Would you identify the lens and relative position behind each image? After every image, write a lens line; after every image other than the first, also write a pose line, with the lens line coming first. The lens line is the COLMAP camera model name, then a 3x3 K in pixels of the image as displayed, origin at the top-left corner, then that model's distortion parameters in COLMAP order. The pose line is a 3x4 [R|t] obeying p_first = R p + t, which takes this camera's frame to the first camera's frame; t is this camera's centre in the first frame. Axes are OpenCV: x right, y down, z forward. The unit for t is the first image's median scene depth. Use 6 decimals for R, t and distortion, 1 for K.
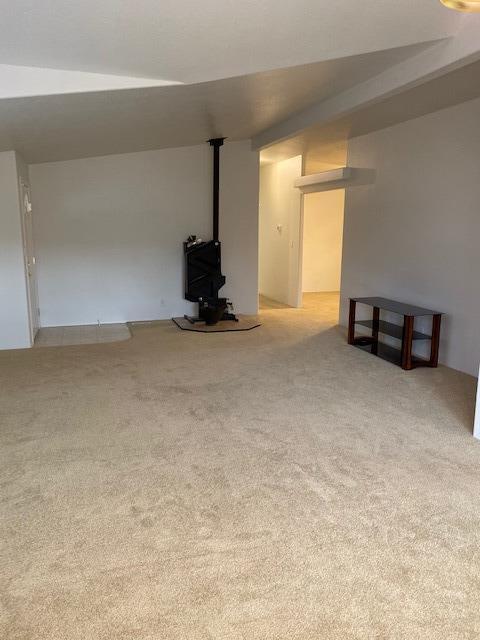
lens RADIAL K [[493.9, 0, 240.8], [0, 493.9, 320.9], [0, 0, 1]] dist [0.020746, -0.016592]
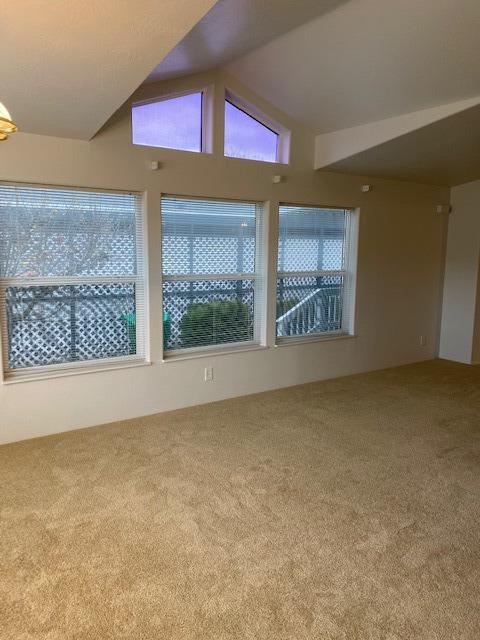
lens RADIAL K [[493.9, 0, 241.0], [0, 493.9, 319.2], [0, 0, 1]] dist [0.020746, -0.016592]
pose [[0.298484, 0.151392, -0.942331, 0.864701], [-0.200598, 0.975236, 0.093139, -0.085798], [0.933096, 0.161229, 0.321462, 0.416257]]
